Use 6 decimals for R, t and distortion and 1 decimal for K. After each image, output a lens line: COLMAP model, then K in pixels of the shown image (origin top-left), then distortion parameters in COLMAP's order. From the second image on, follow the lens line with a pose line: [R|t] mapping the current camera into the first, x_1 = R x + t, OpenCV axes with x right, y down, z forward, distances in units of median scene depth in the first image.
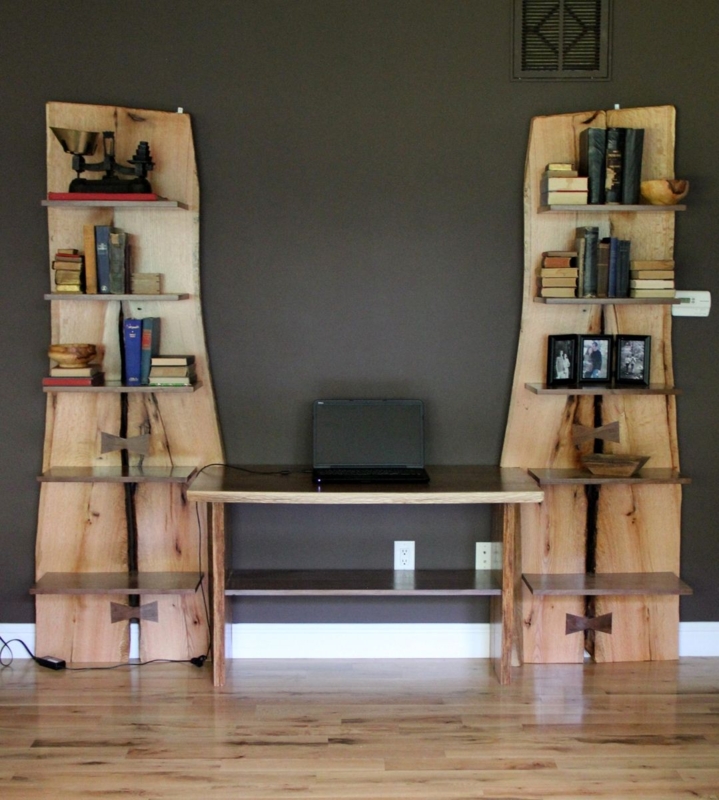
lens RADIAL K [[1290.1, 0, 359.4], [0, 1290.1, 399.8], [0, 0, 1]] dist [-0.002113, 0.000000]
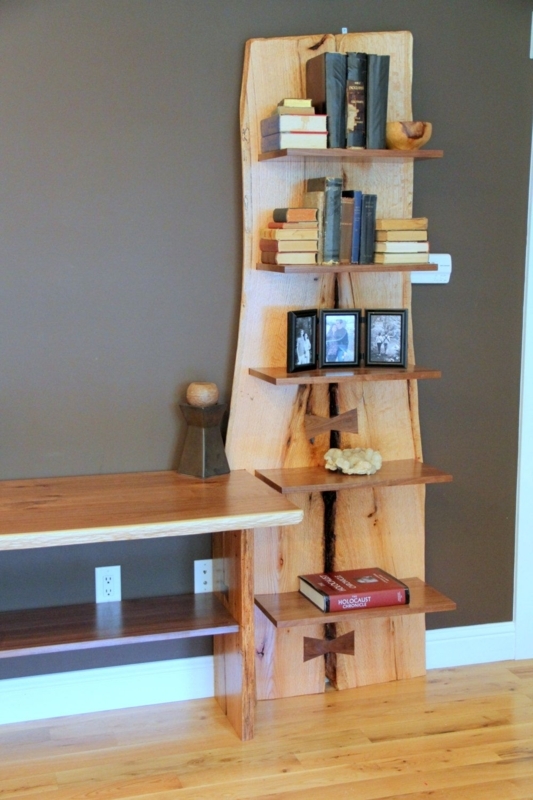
lens RADIAL K [[1130.3, 0, 266.0], [0, 1130.3, 400.6], [0, 0, 1]] dist [0.092509, 0.000000]
pose [[0.964085, -0.045924, 0.261593, -0.052569], [0.032297, 0.997899, 0.056157, -0.032792], [-0.263622, -0.045691, 0.963543, 0.296269]]
